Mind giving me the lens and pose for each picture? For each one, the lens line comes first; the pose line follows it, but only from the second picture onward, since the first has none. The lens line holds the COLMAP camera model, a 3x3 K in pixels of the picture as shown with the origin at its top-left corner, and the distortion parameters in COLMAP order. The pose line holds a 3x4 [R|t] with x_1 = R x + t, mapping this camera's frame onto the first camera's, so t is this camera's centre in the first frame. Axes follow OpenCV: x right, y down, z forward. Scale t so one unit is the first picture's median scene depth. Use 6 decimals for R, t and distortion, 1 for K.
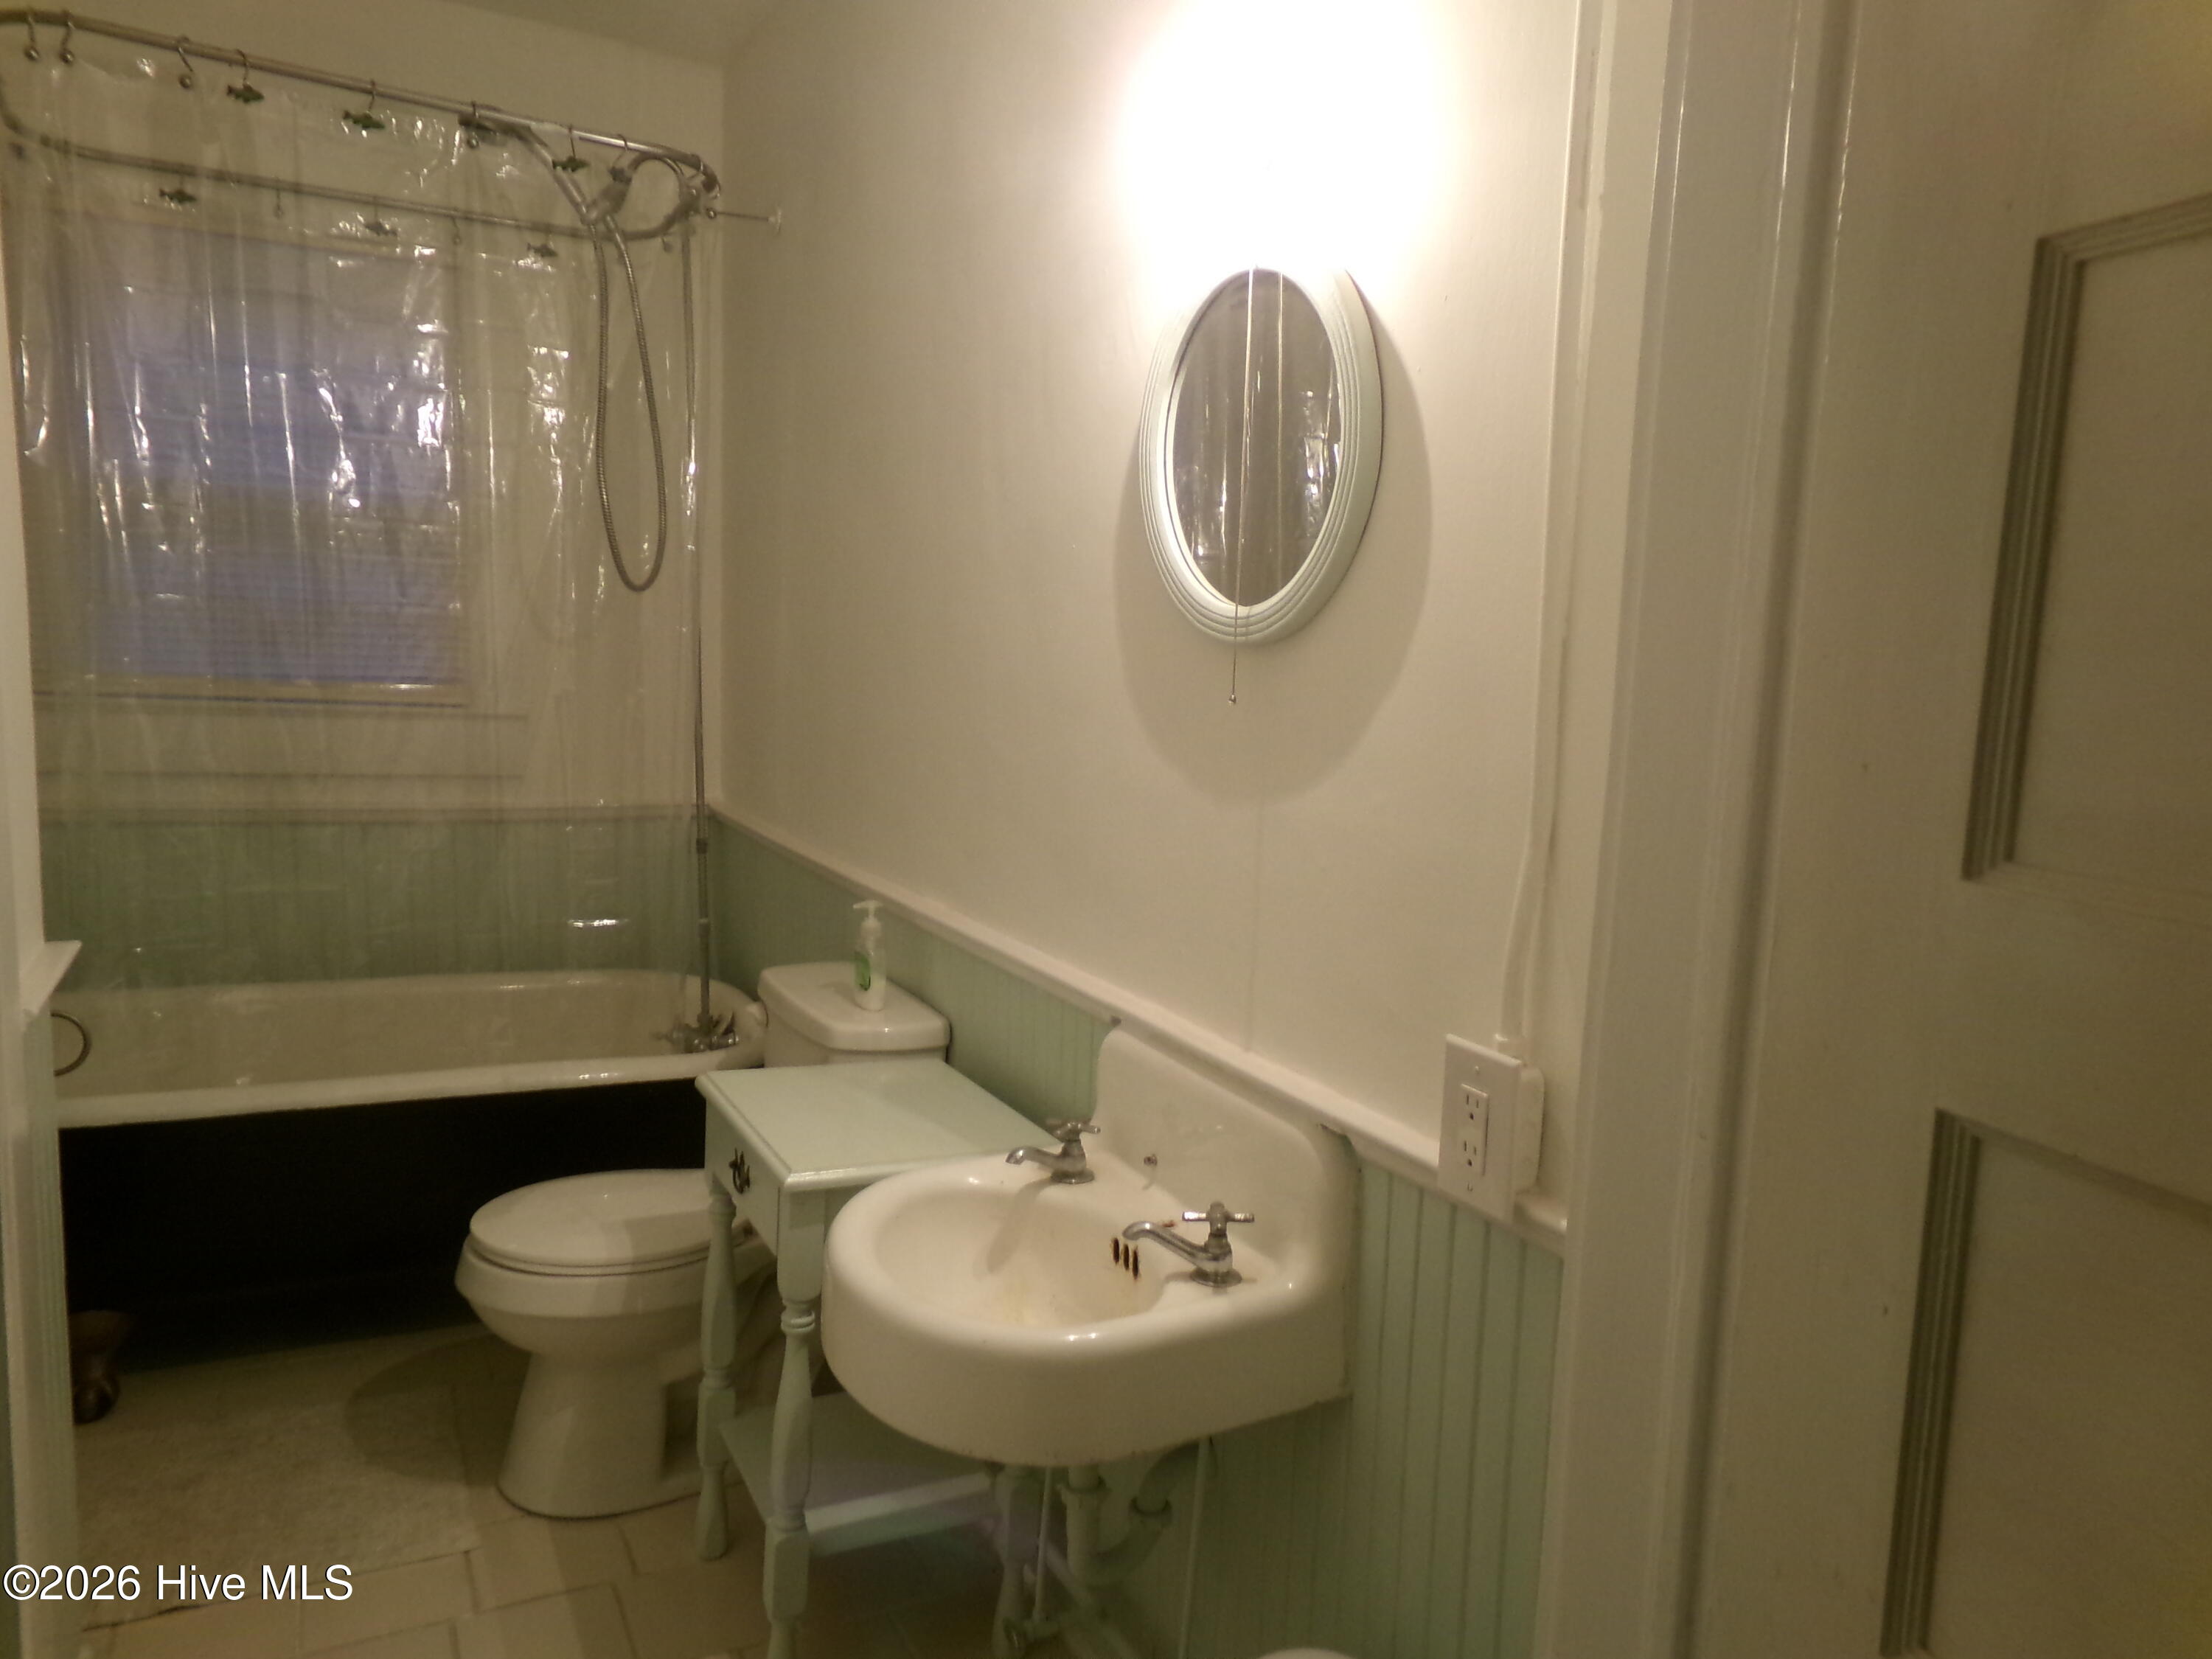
lens RADIAL K [[1493.1, 0, 1051.6], [0, 1493.1, 827.5], [0, 0, 1]] dist [-0.101654, 0.112582]
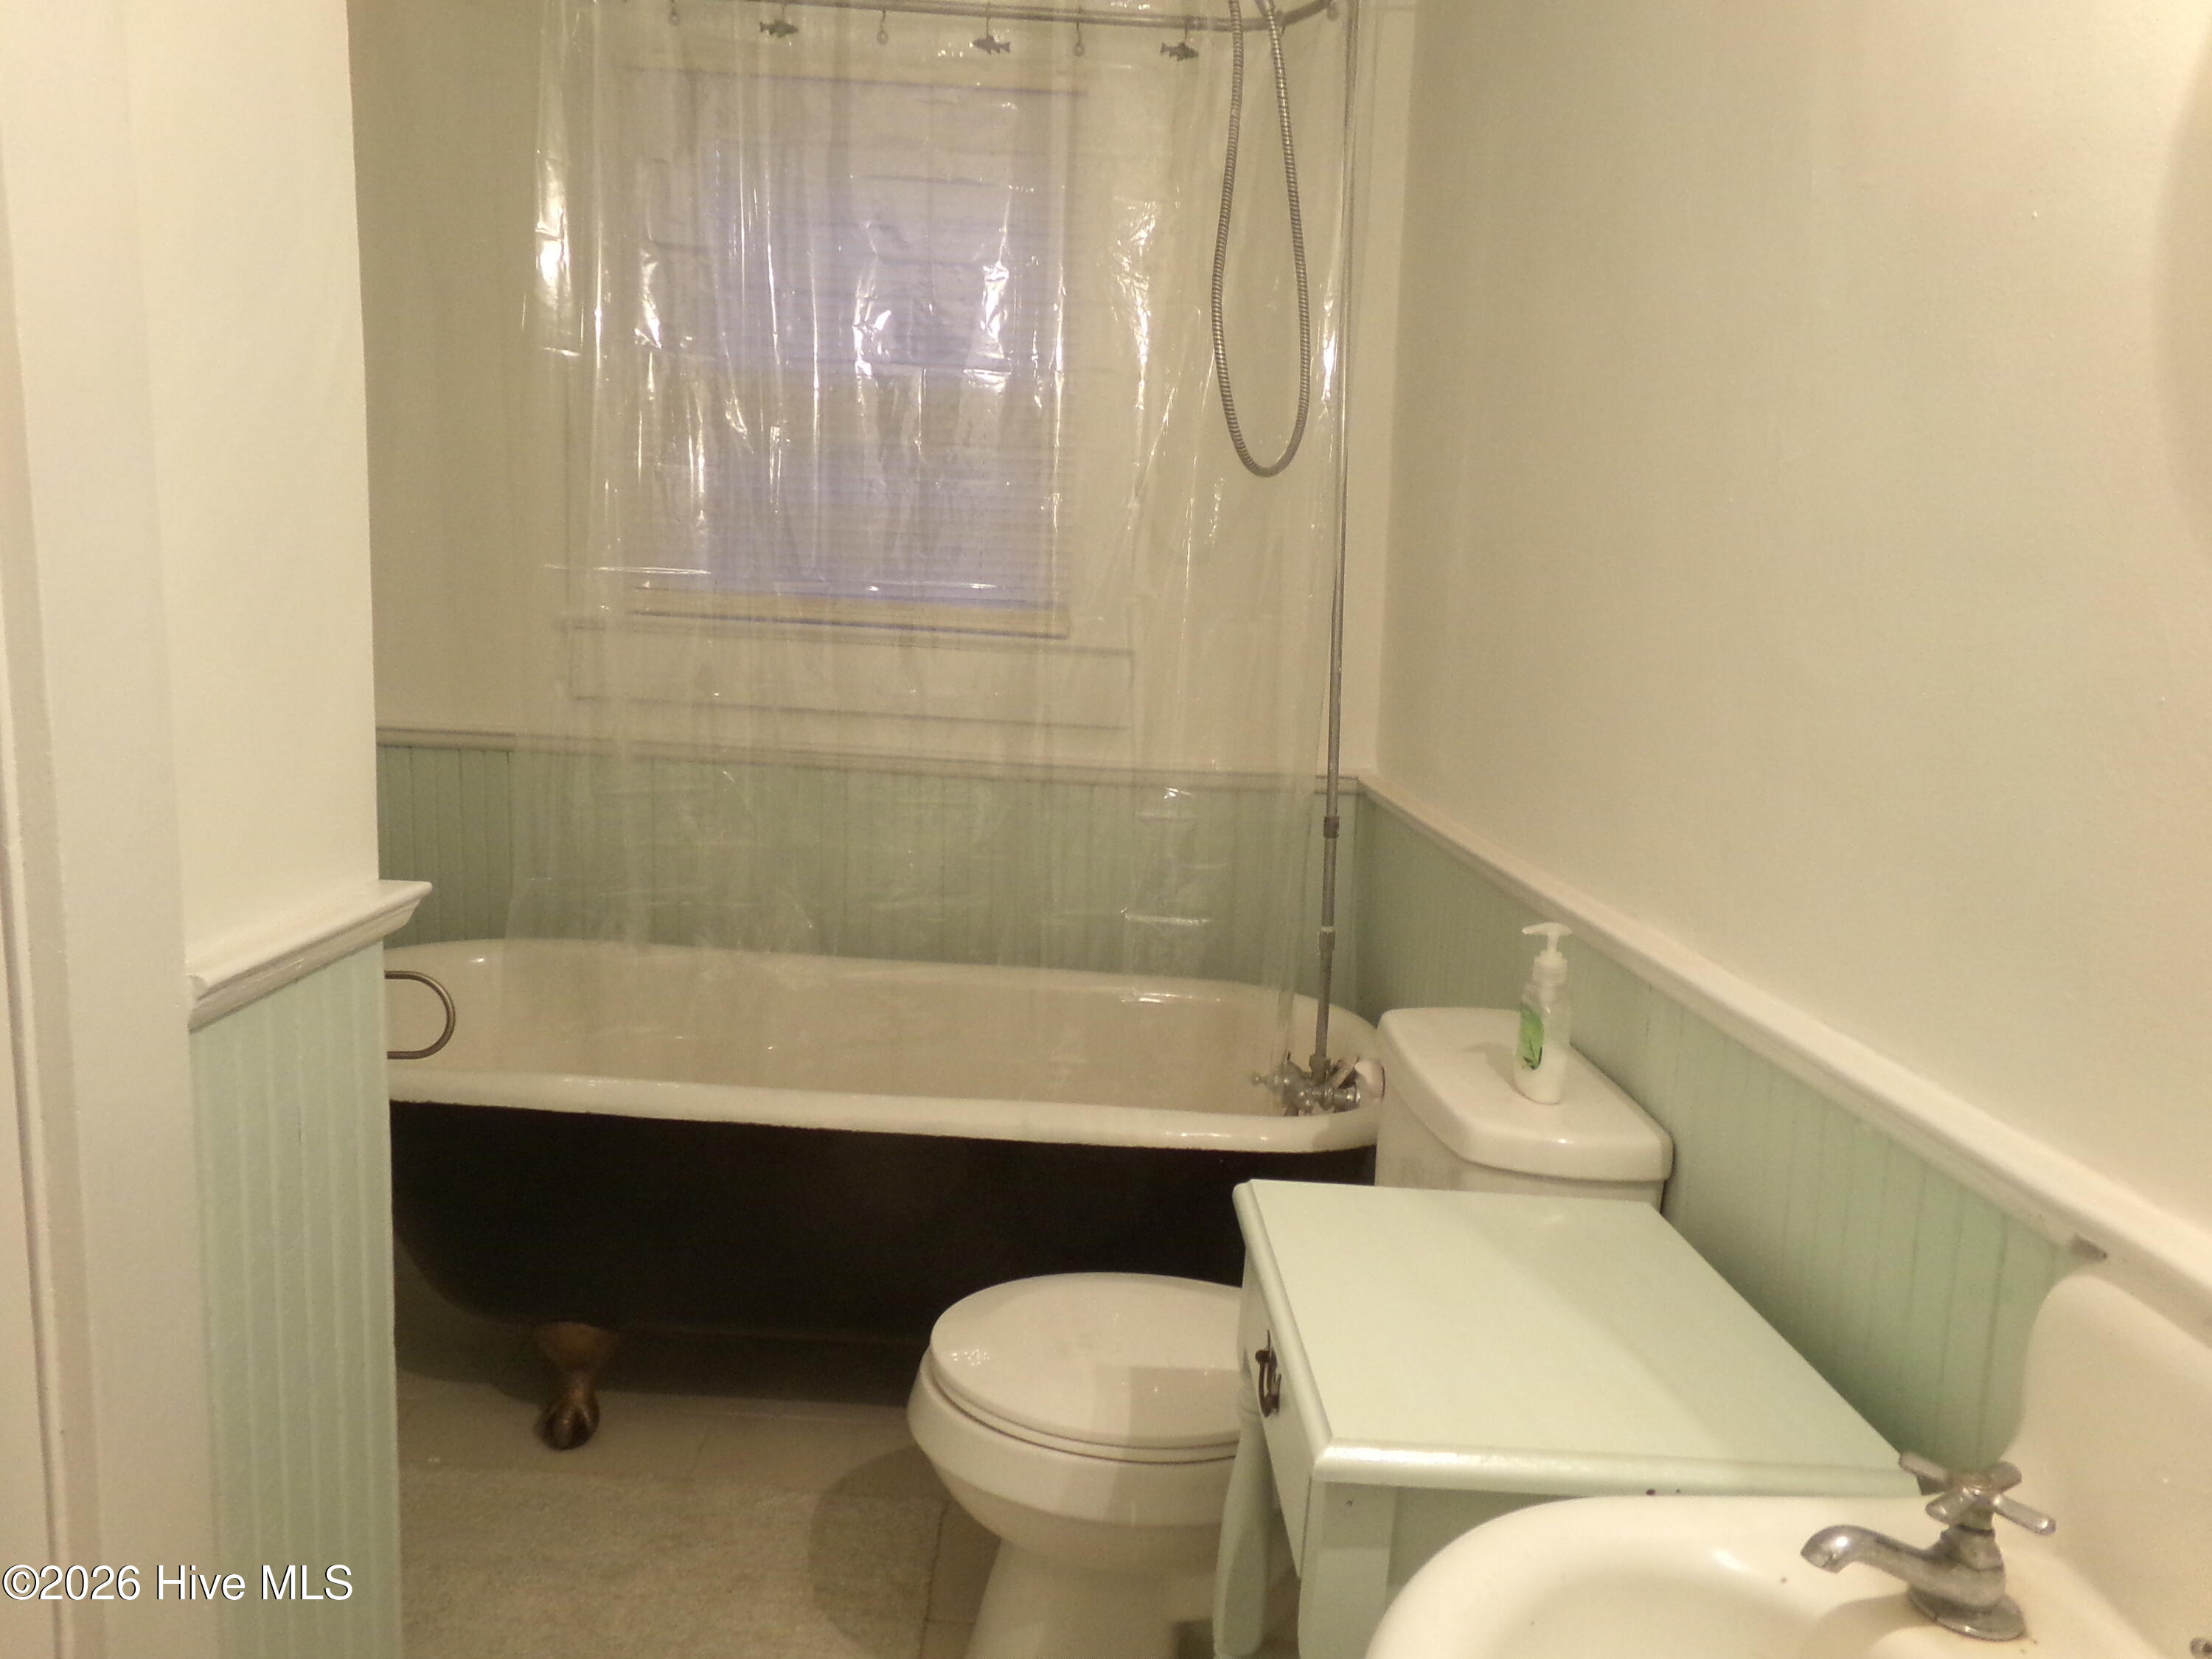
lens RADIAL K [[1547.3, 0, 1114.2], [0, 1547.3, 828.4], [0, 0, 1]] dist [-0.080501, 0.136796]
pose [[0.911583, 0.066100, -0.405767, -0.031013], [-0.067356, 0.997666, 0.011203, 0.015088], [0.405560, 0.017119, 0.913908, 0.342647]]
